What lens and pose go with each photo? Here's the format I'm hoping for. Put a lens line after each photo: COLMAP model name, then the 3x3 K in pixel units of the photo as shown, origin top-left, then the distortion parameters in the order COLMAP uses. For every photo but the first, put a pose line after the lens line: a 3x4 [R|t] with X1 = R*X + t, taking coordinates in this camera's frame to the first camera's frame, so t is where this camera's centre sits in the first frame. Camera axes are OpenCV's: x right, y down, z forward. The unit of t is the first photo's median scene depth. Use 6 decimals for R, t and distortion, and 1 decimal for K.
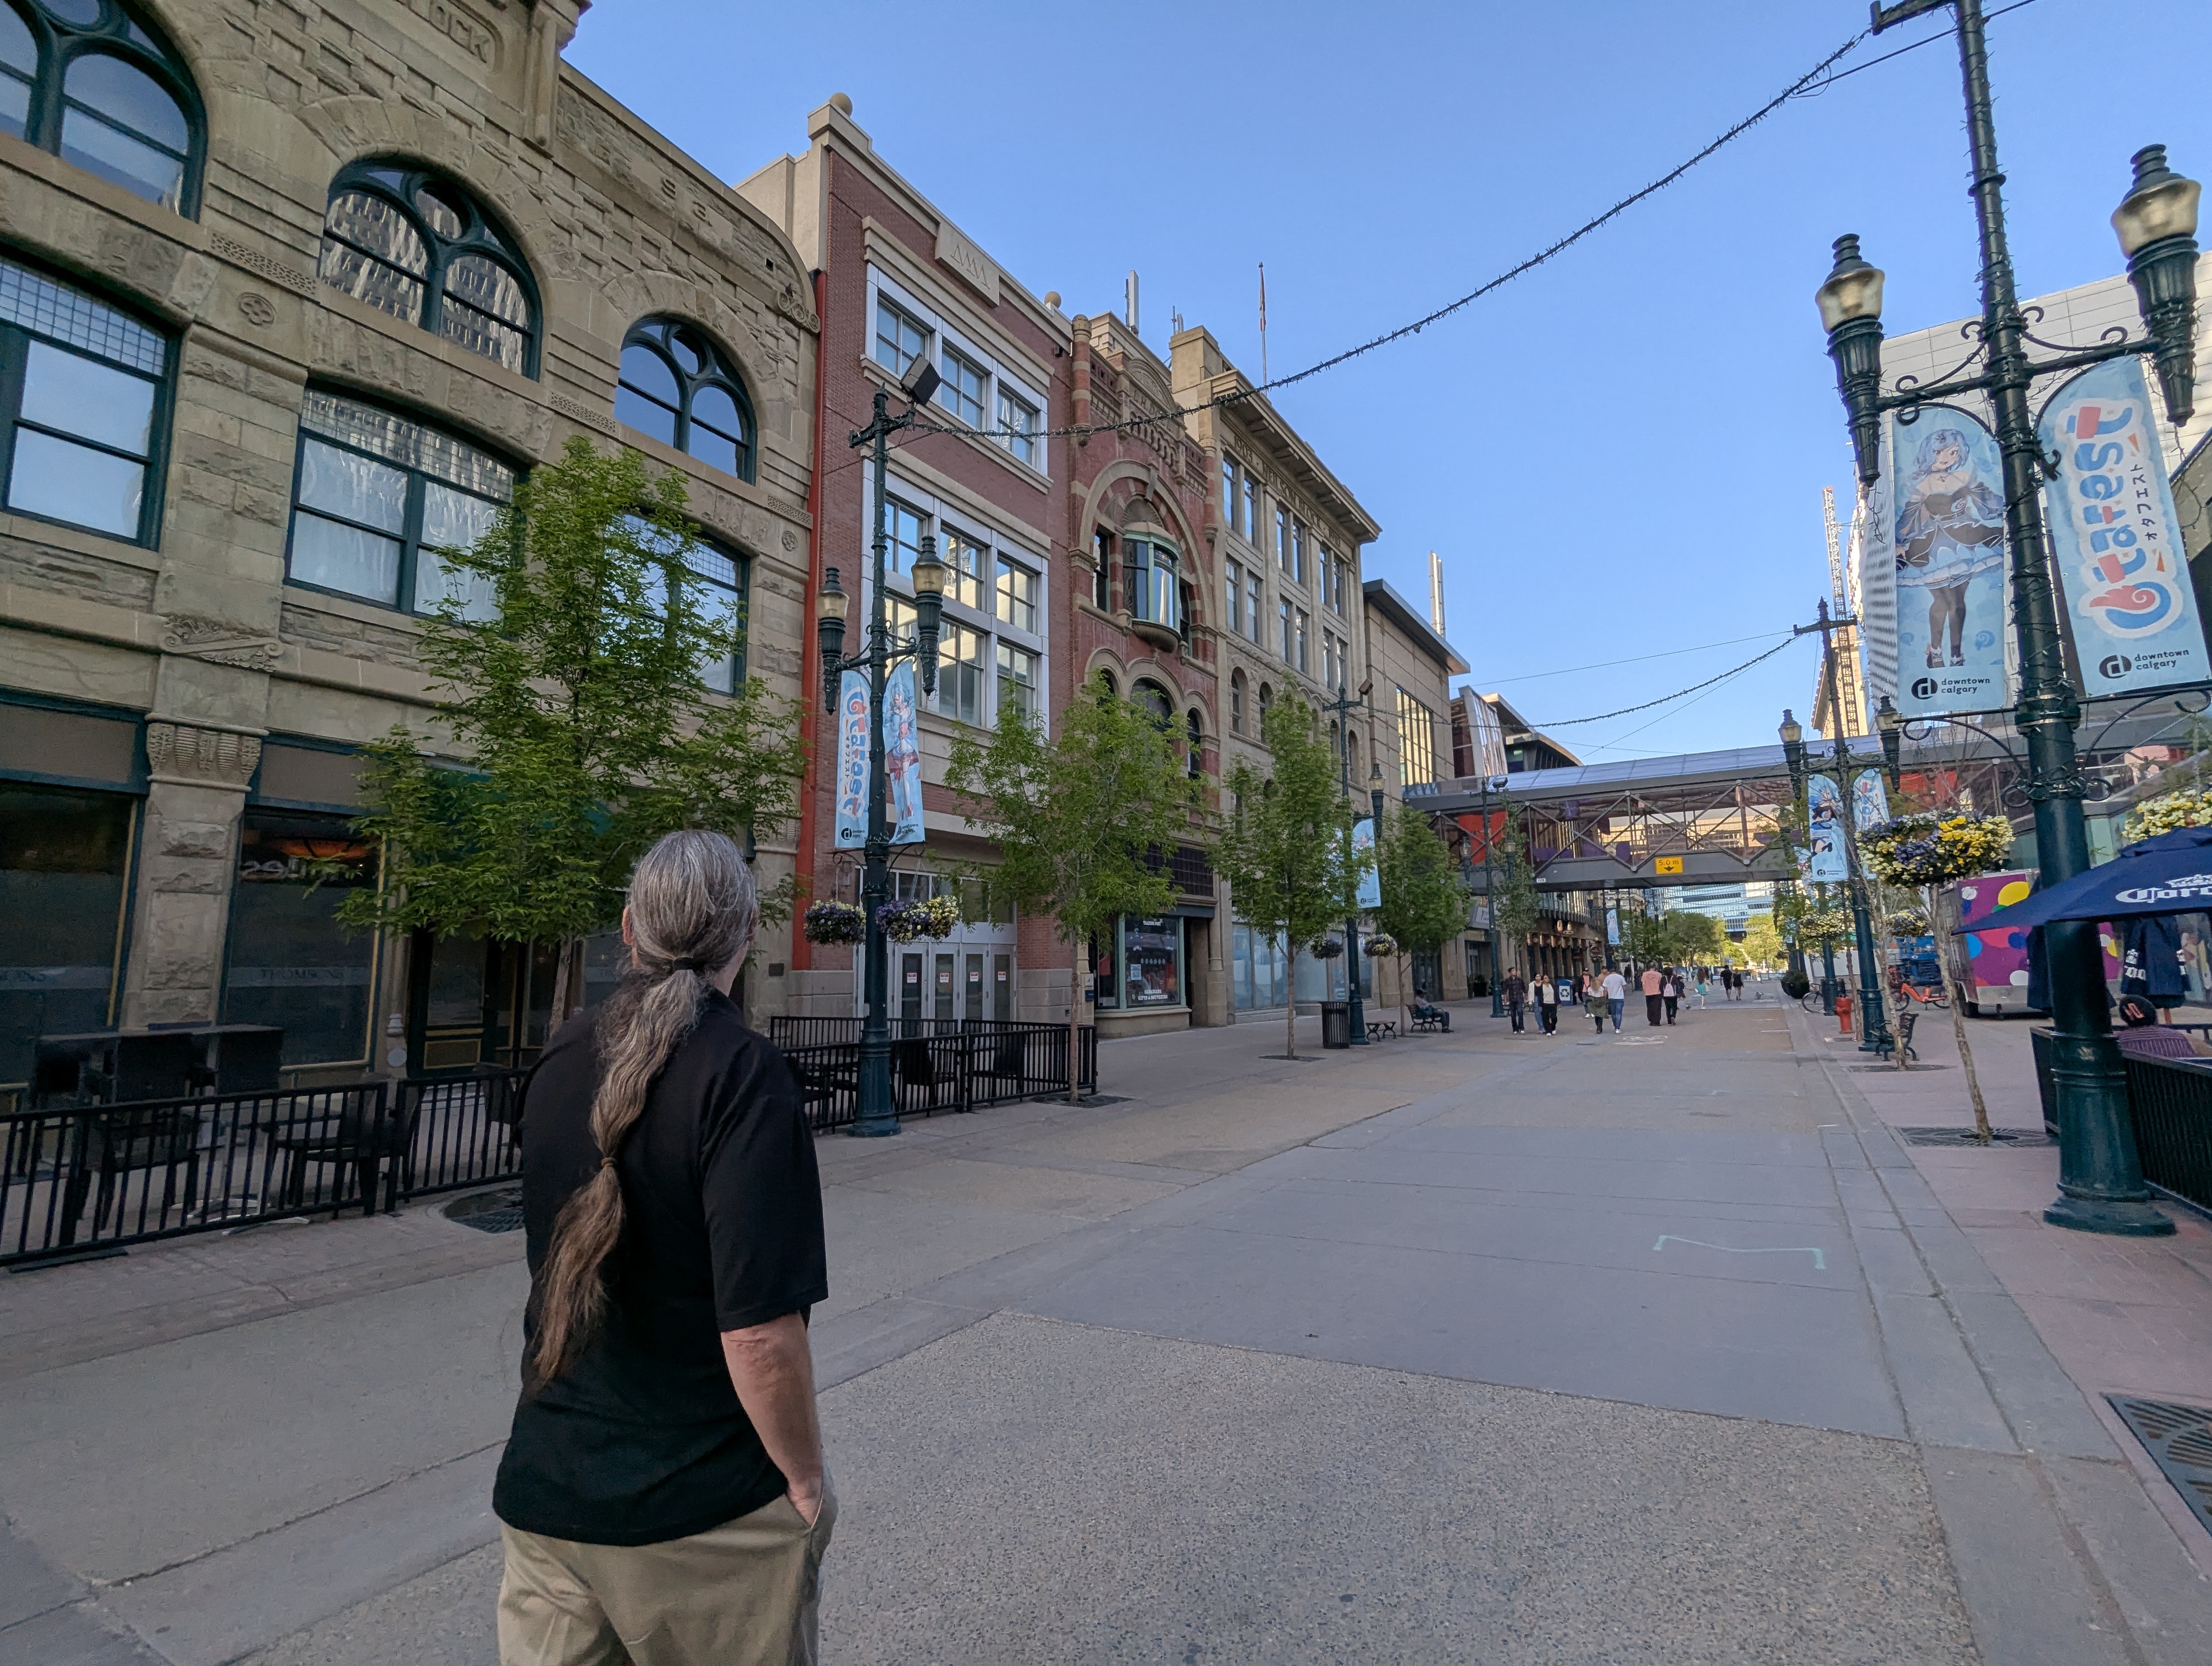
lens RADIAL K [[1077.4, 0, 1106.0], [0, 1077.4, 833.0], [0, 0, 1]] dist [-0.001550, 0.001776]
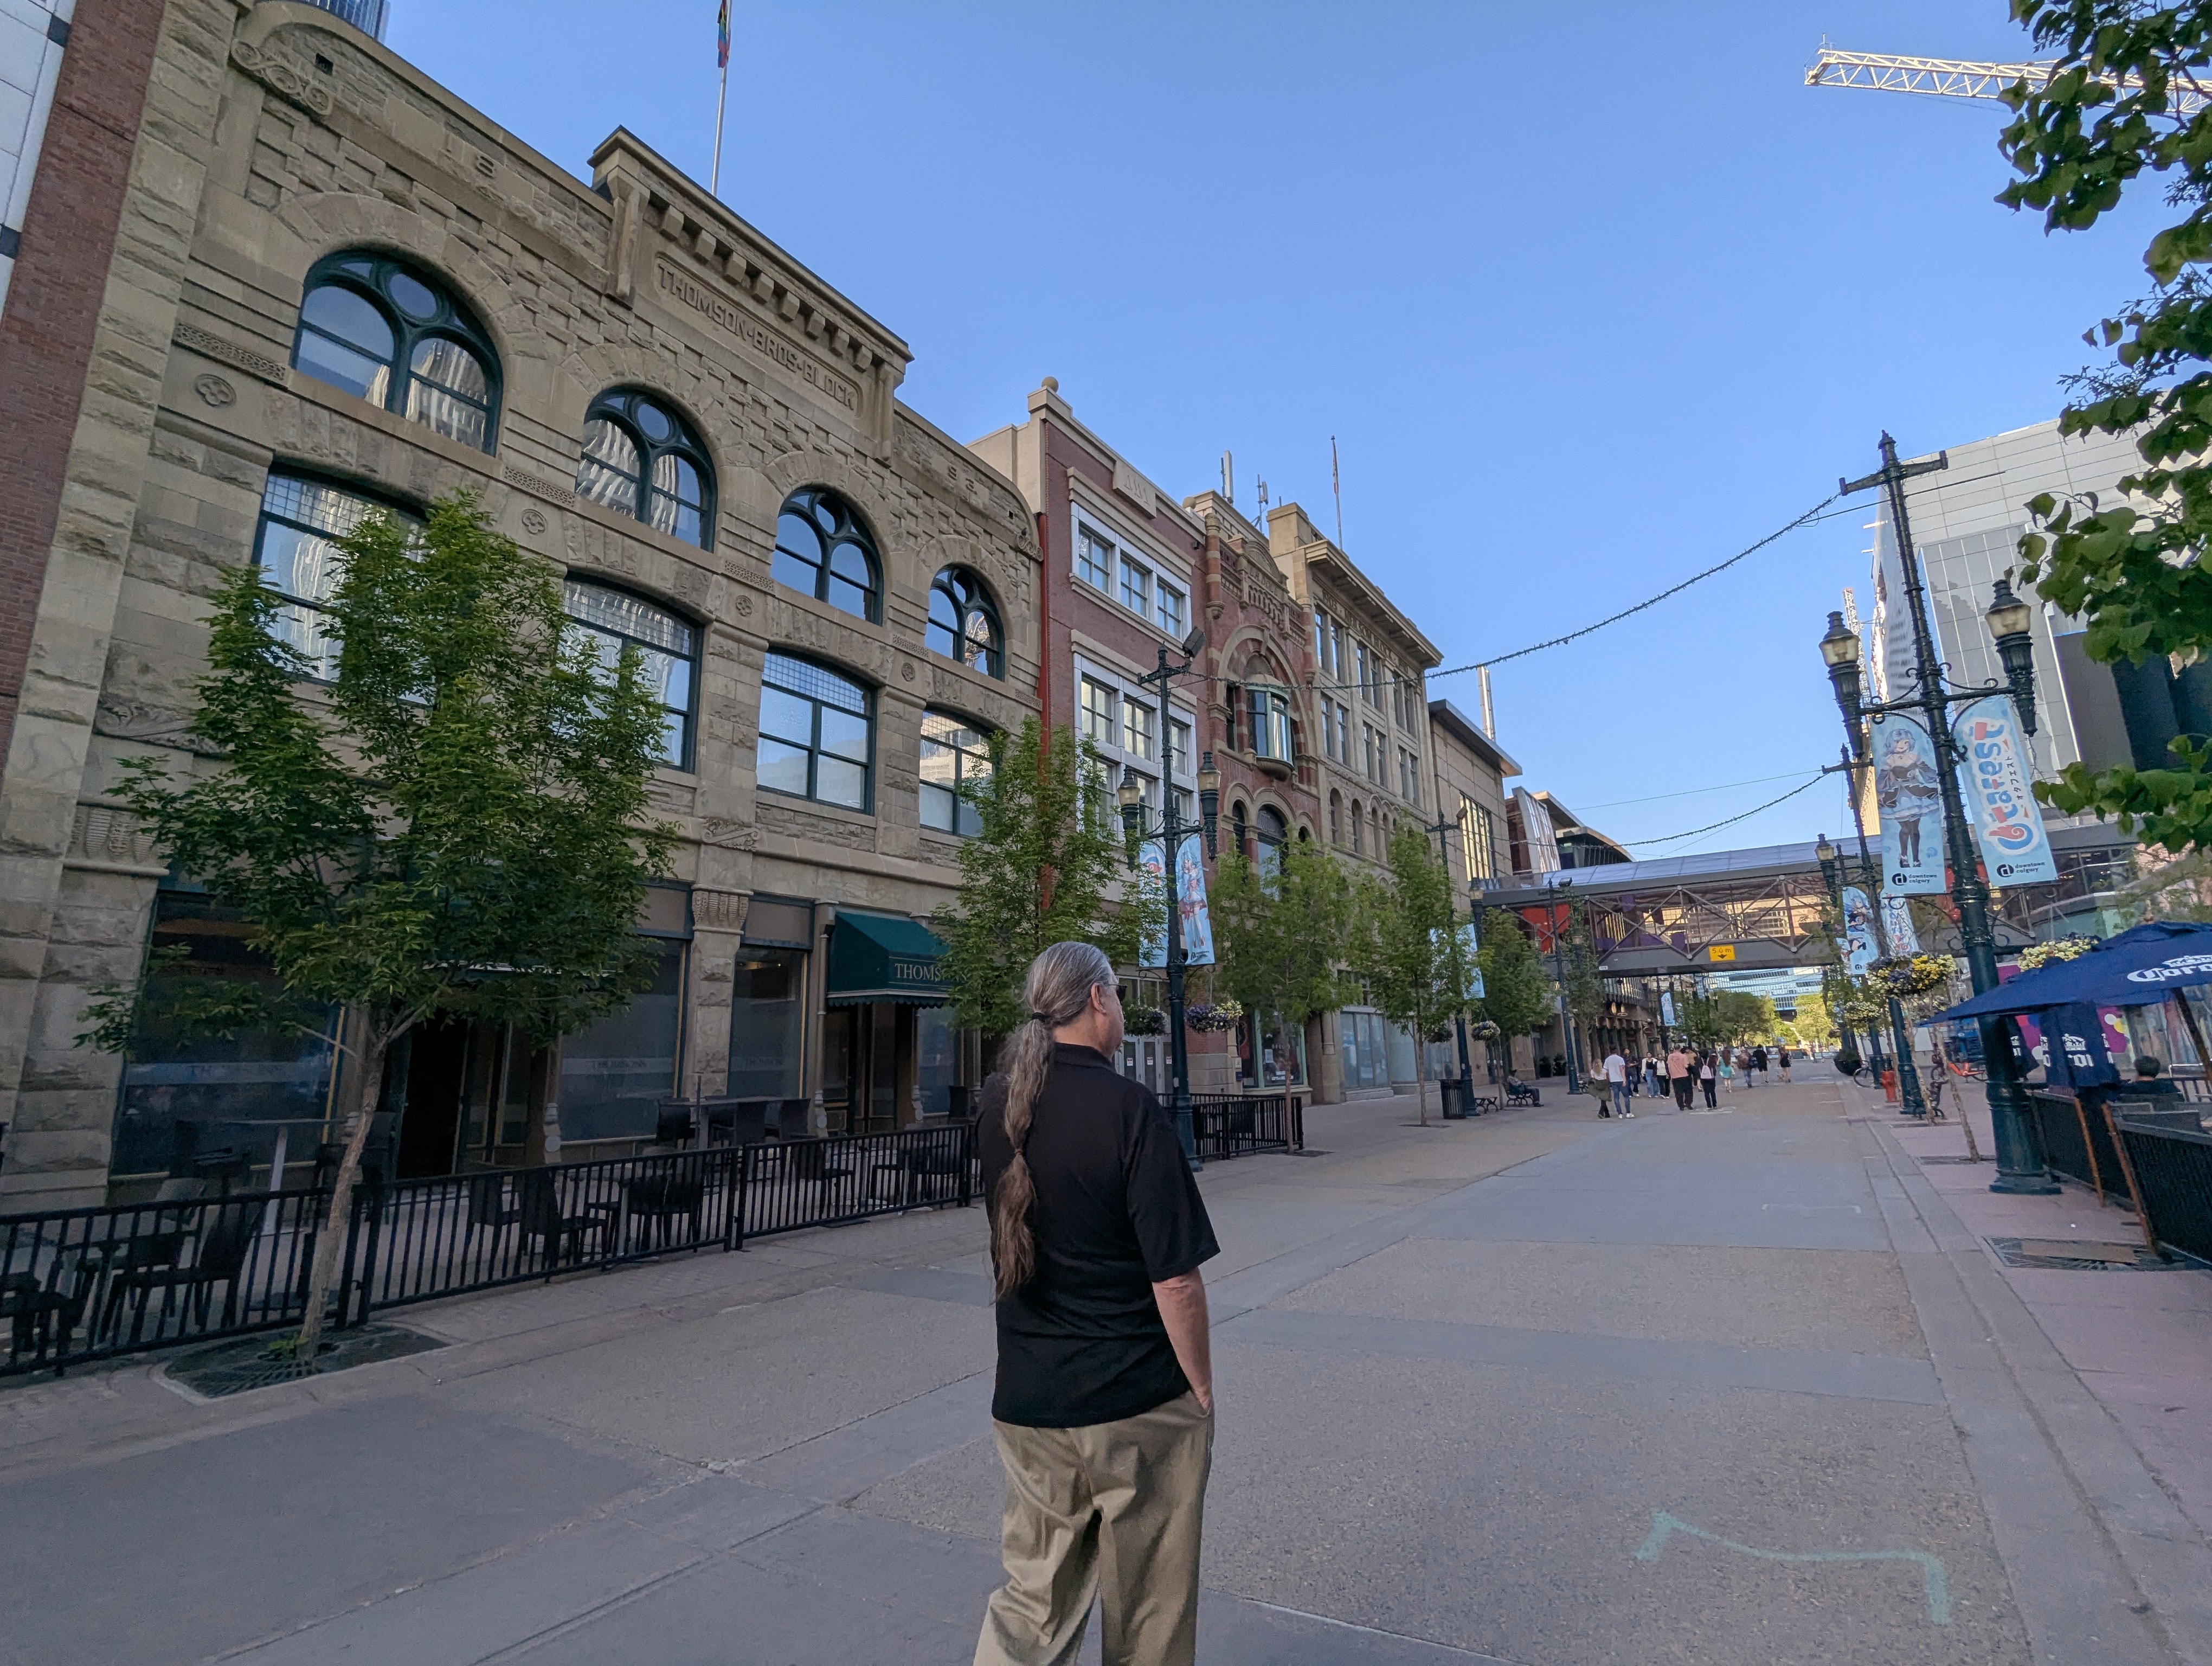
lens RADIAL K [[1067.3, 0, 1106.0], [0, 1067.3, 833.0], [0, 0, 1]] dist [0.001702, -0.000813]
pose [[0.999375, -0.017596, -0.030654, -0.161368], [0.015080, 0.996643, -0.080465, -0.032114], [0.031966, 0.079953, 0.996286, -0.265856]]
